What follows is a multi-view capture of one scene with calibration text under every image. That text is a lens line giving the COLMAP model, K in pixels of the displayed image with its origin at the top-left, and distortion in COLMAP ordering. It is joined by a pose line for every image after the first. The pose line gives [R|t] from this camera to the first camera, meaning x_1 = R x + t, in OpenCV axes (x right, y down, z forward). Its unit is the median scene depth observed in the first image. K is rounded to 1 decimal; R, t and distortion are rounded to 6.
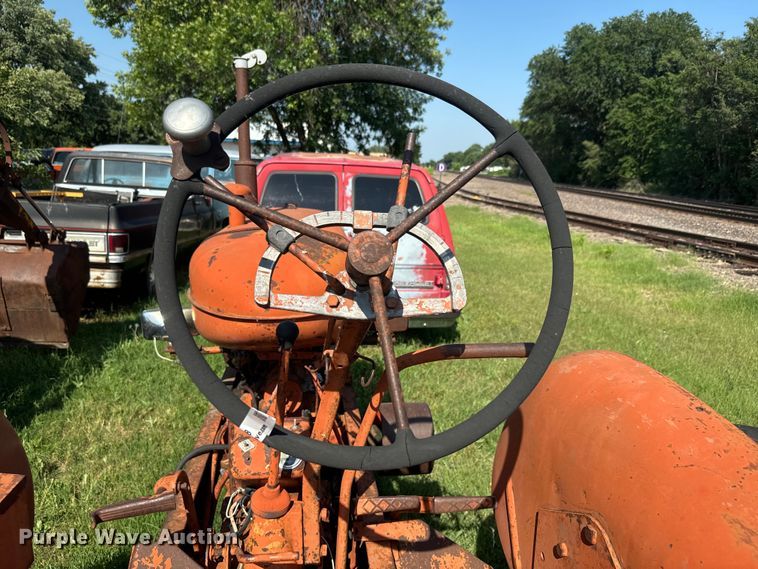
lens RADIAL K [[535.6, 0, 366.6], [0, 535.6, 270.5], [0, 0, 1]] dist [-0.001918, -0.002765]
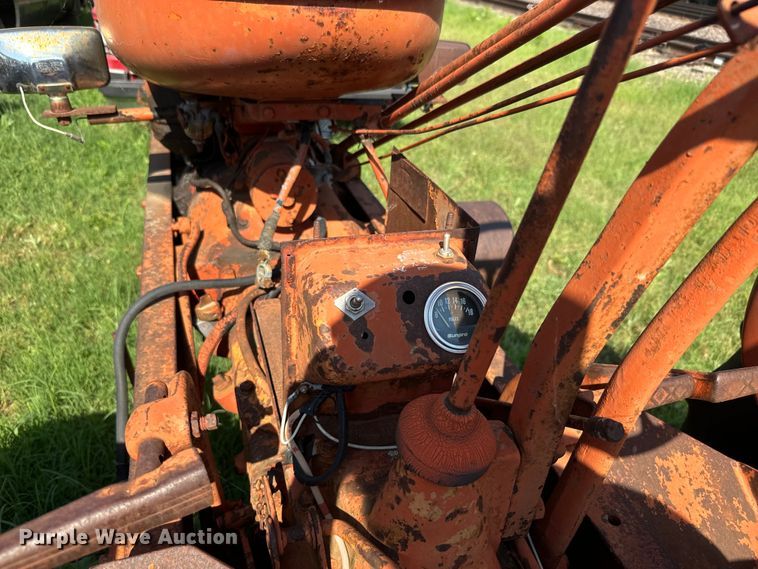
lens RADIAL K [[563.7, 0, 379.0], [0, 563.7, 284.5], [0, 0, 1]] dist [0.096669, -0.167319]
pose [[0.982726, -0.056111, 0.176358, -0.079225], [-0.012391, 0.930842, 0.365211, 0.046615], [-0.184654, -0.361088, 0.914067, 0.179084]]
